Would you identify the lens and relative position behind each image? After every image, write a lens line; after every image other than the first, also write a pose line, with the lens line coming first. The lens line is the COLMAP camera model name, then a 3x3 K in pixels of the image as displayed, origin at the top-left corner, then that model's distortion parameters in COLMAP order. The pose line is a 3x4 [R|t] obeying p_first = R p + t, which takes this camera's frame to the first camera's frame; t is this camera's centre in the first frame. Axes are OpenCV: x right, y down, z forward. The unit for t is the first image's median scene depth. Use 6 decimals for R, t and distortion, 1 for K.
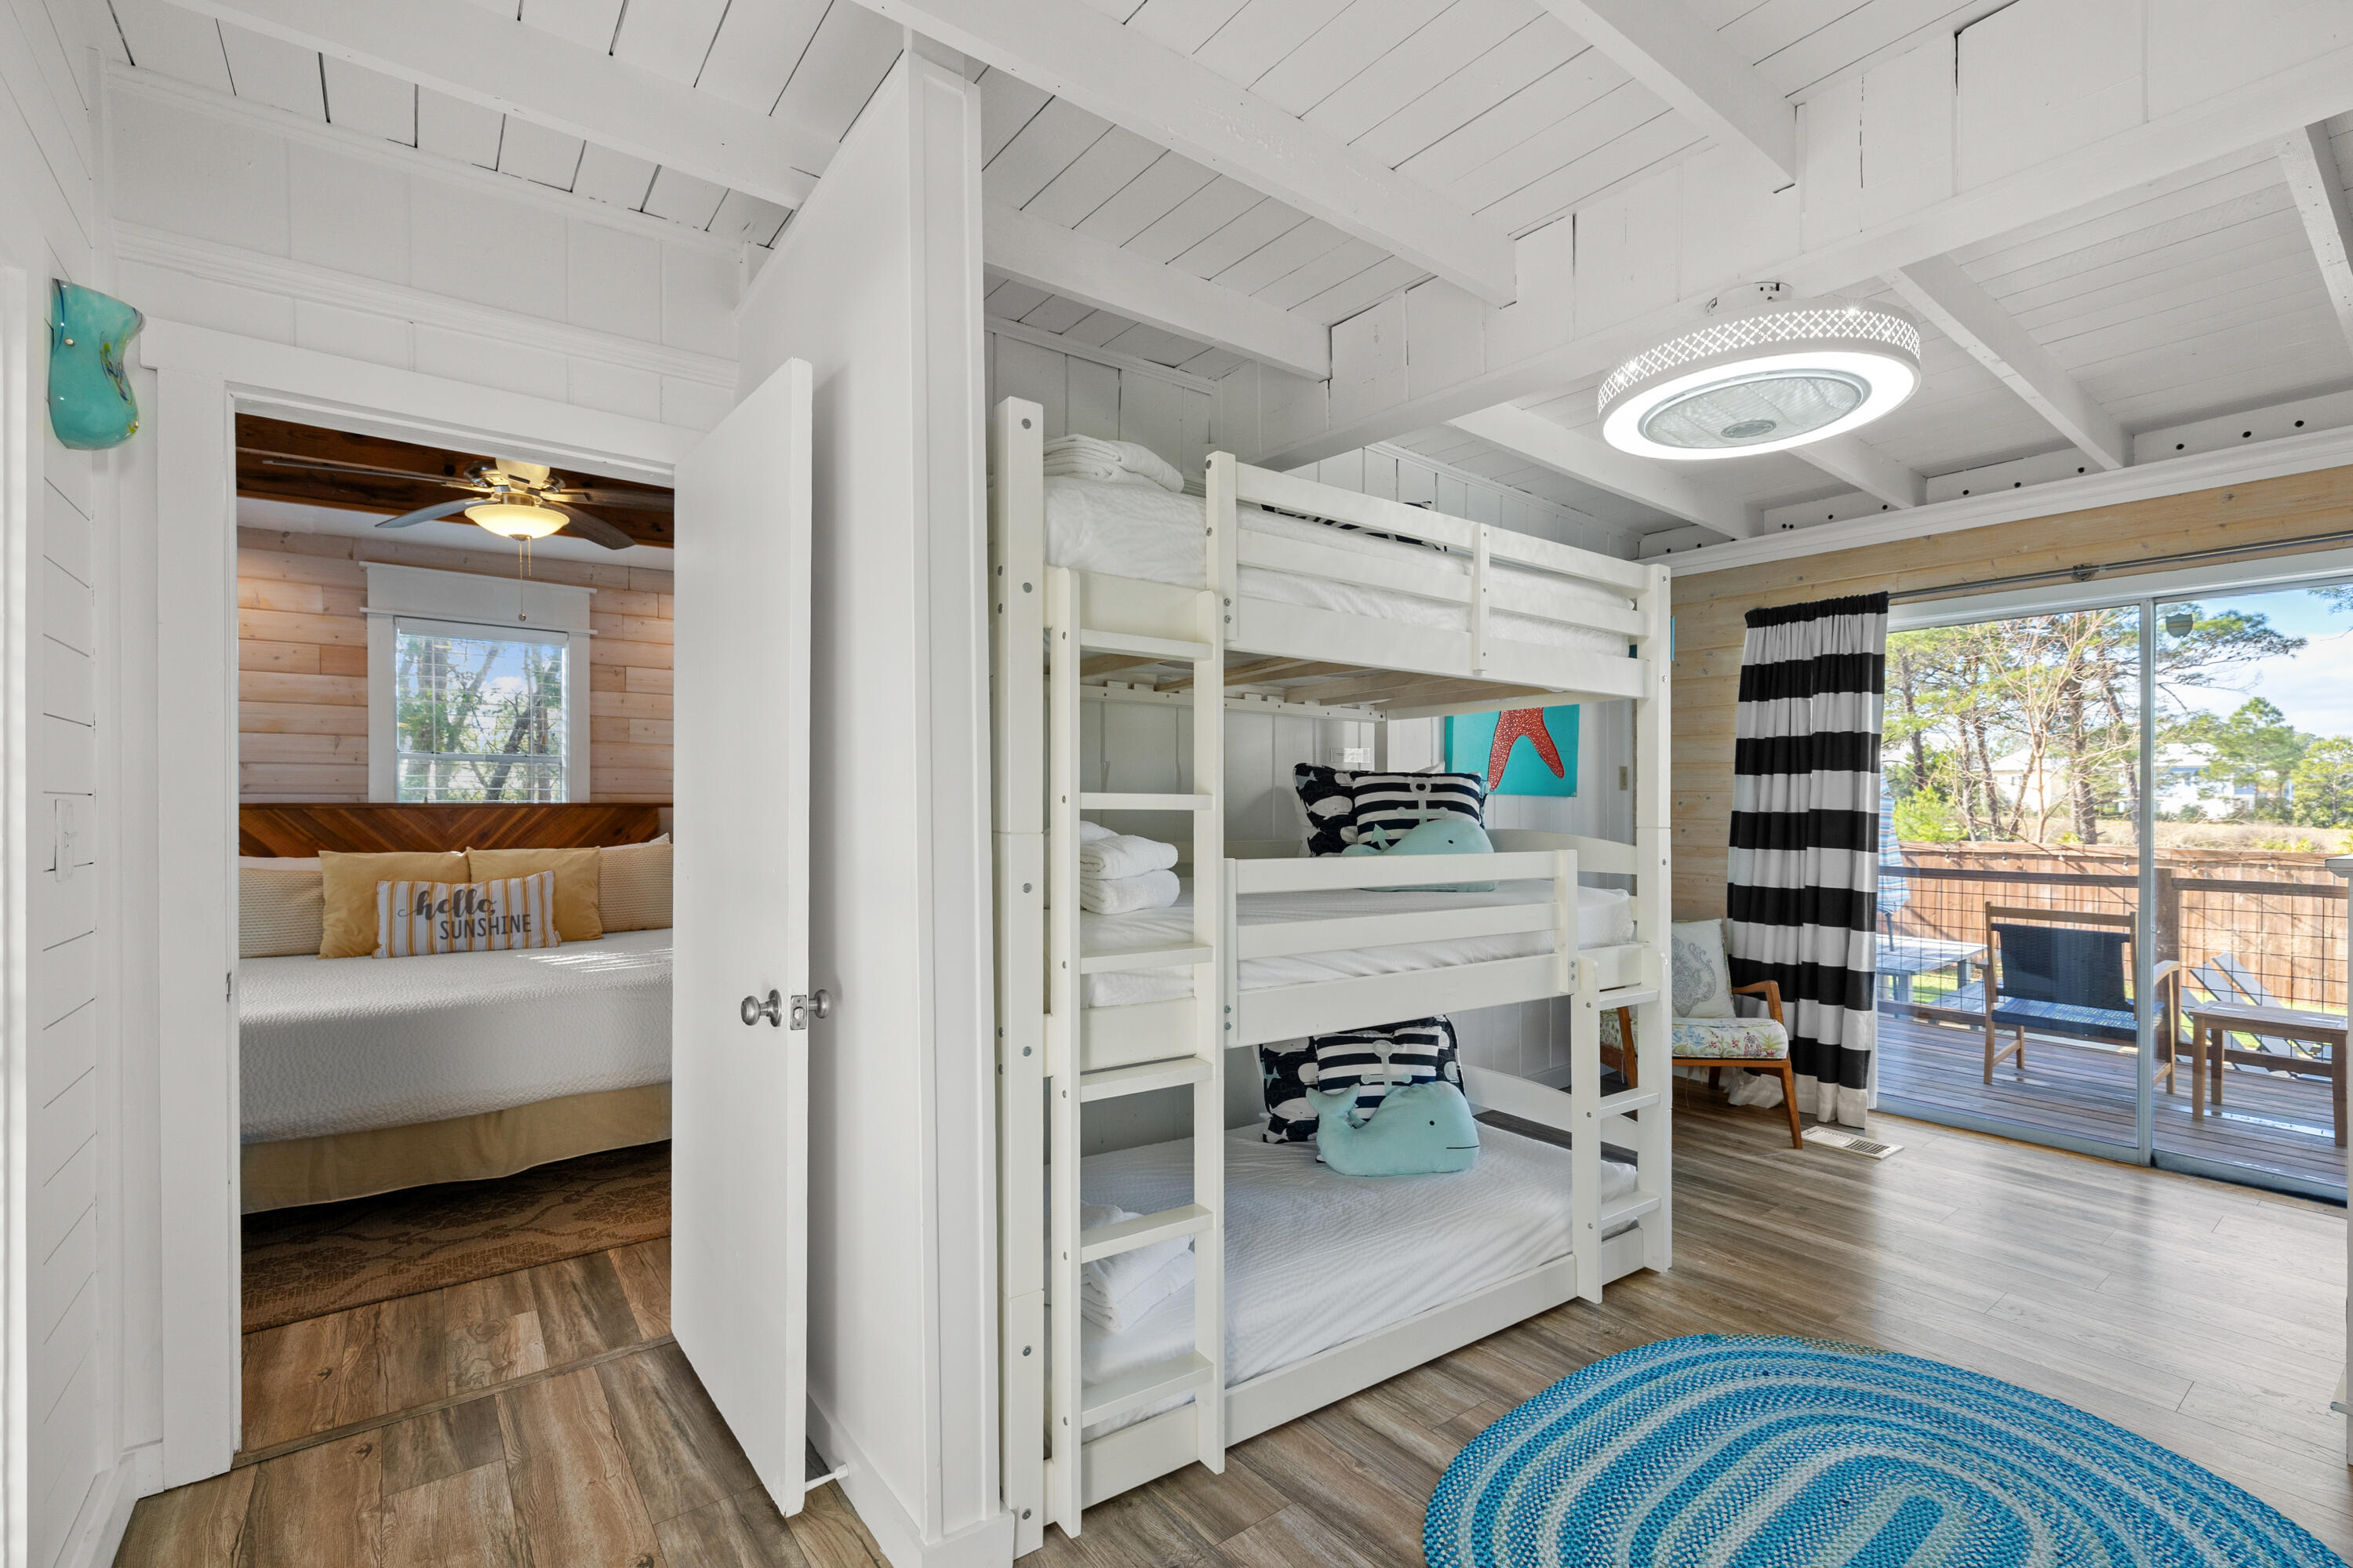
lens RADIAL K [[1033.4, 0, 1177.2], [0, 1033.4, 824.5], [0, 0, 1]] dist [0.009631, 0.000167]
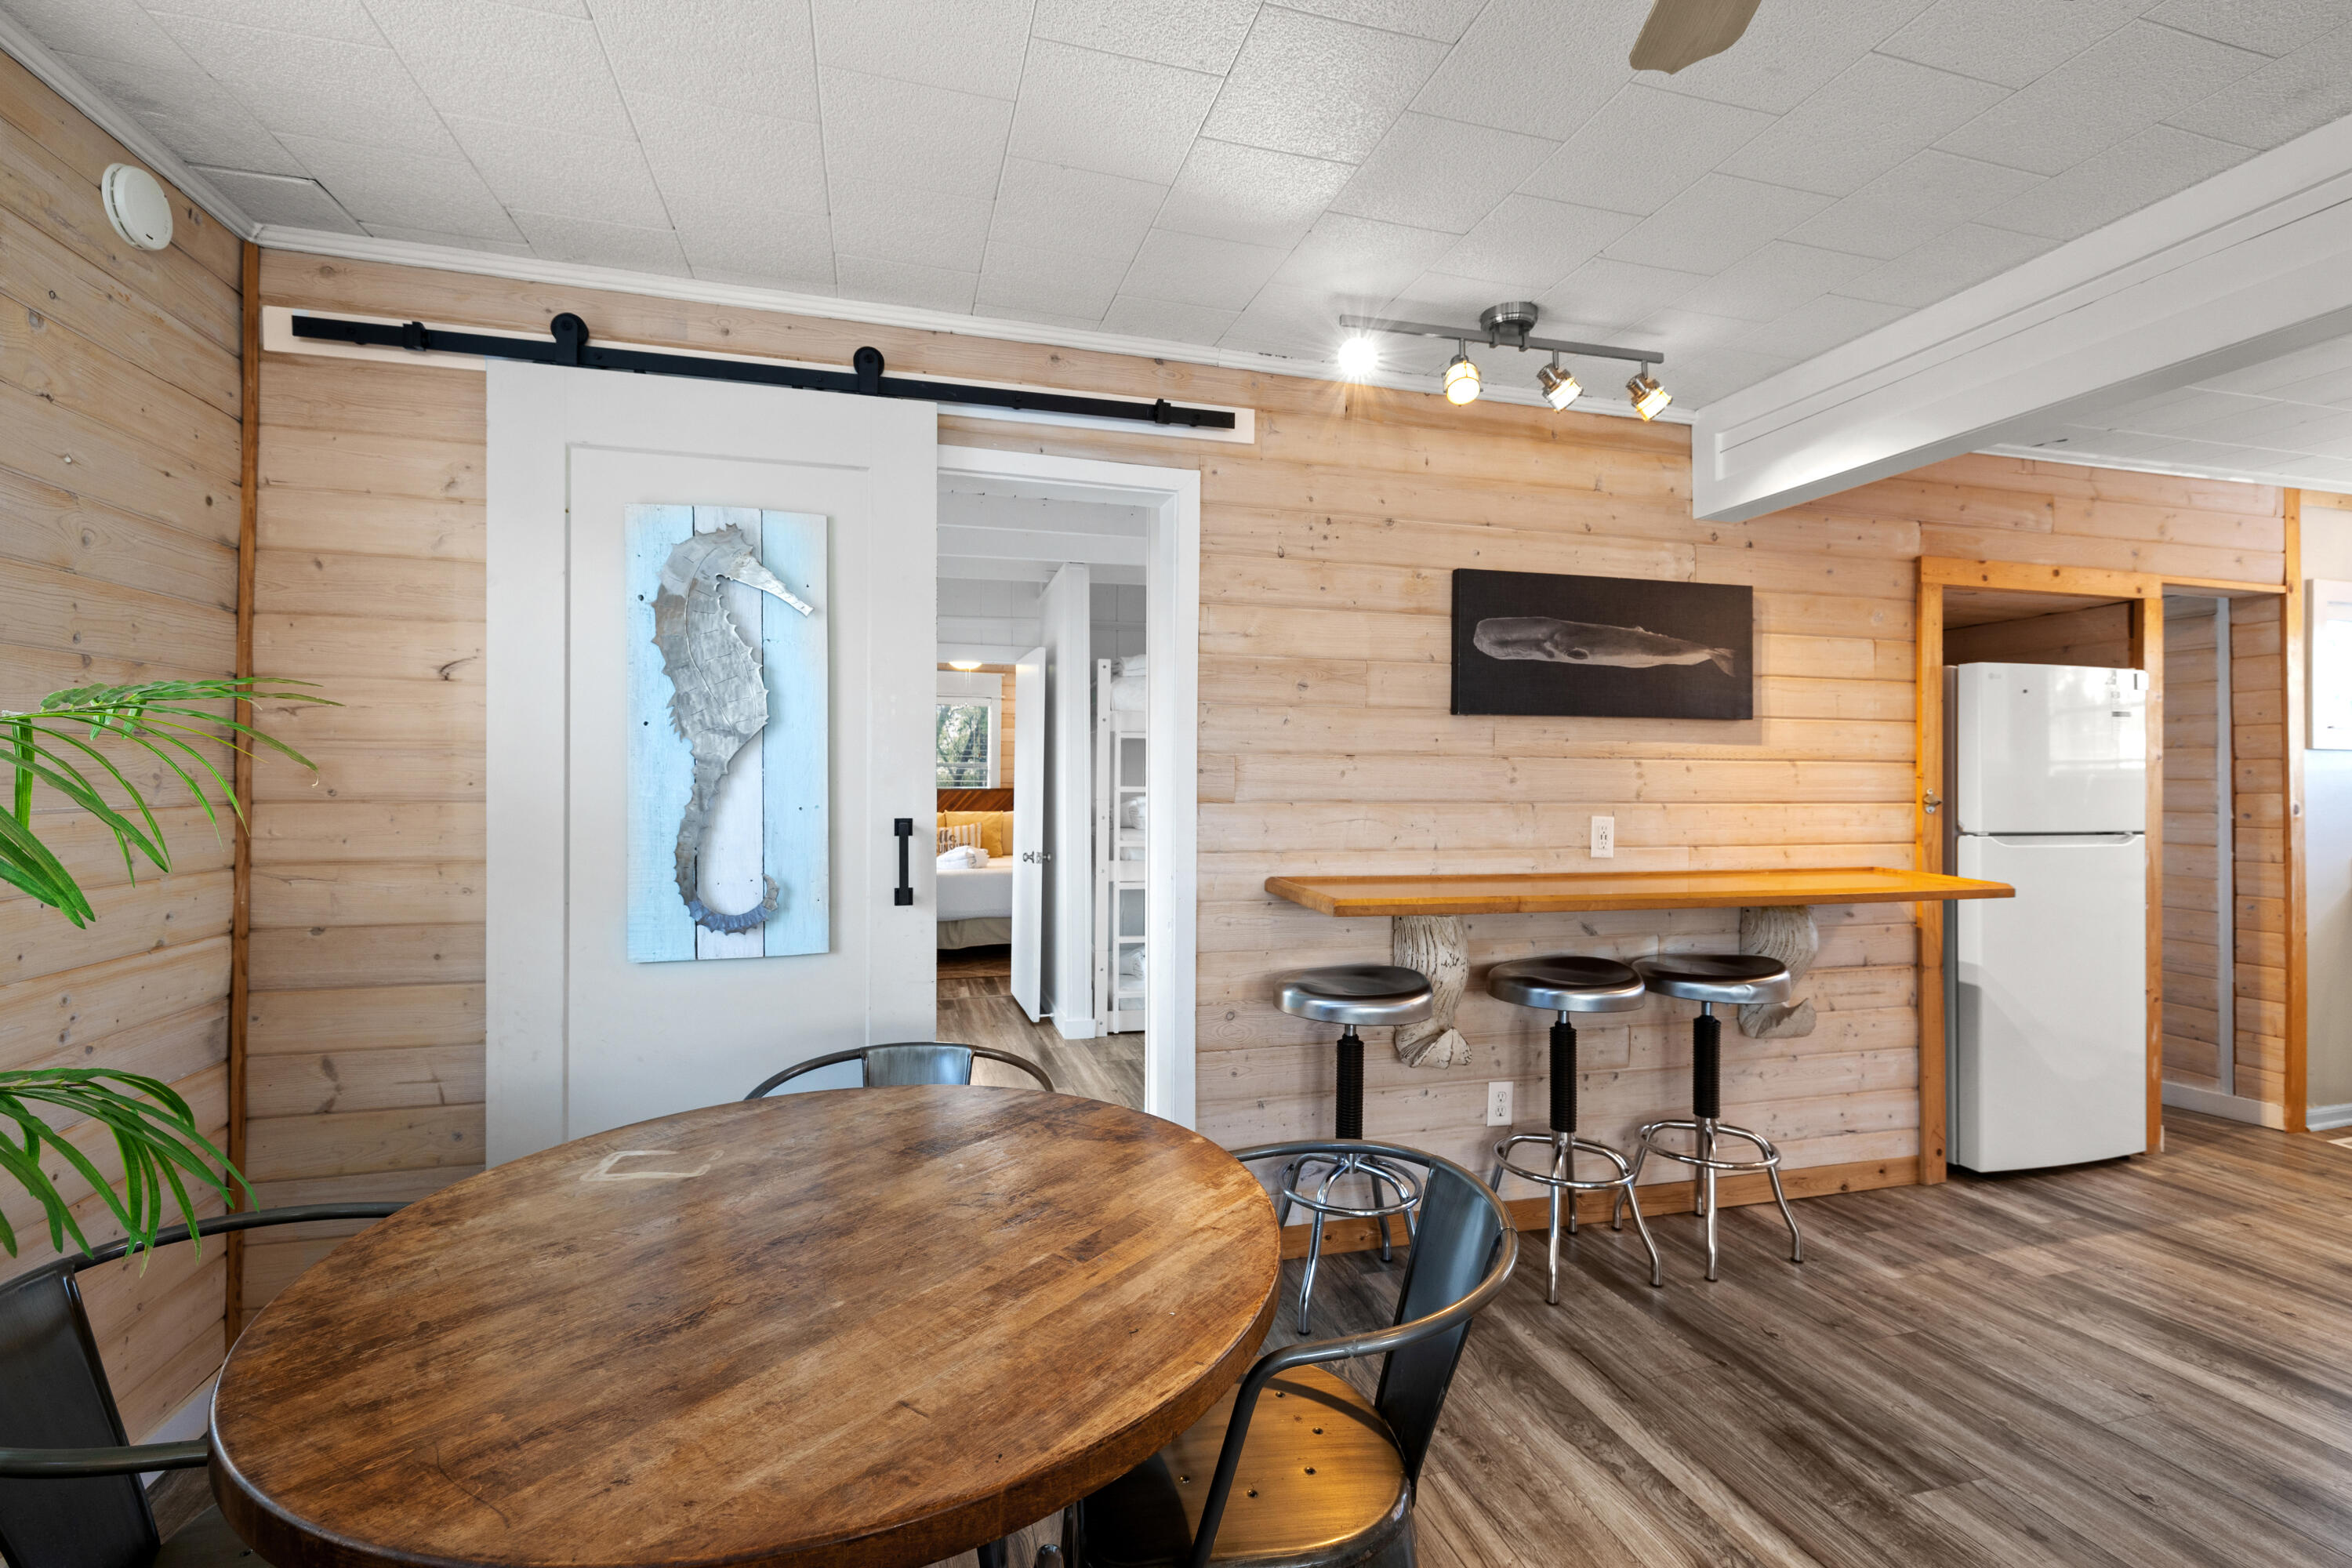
lens RADIAL K [[1018.0, 0, 1163.6], [0, 1018.0, 790.0], [0, 0, 1]] dist [0.001839, -0.000072]
pose [[0.927311, 0.007253, -0.374220, 1.077965], [-0.014423, 0.999762, -0.016364, 0.024217], [0.374013, 0.020572, 0.927195, -1.620608]]
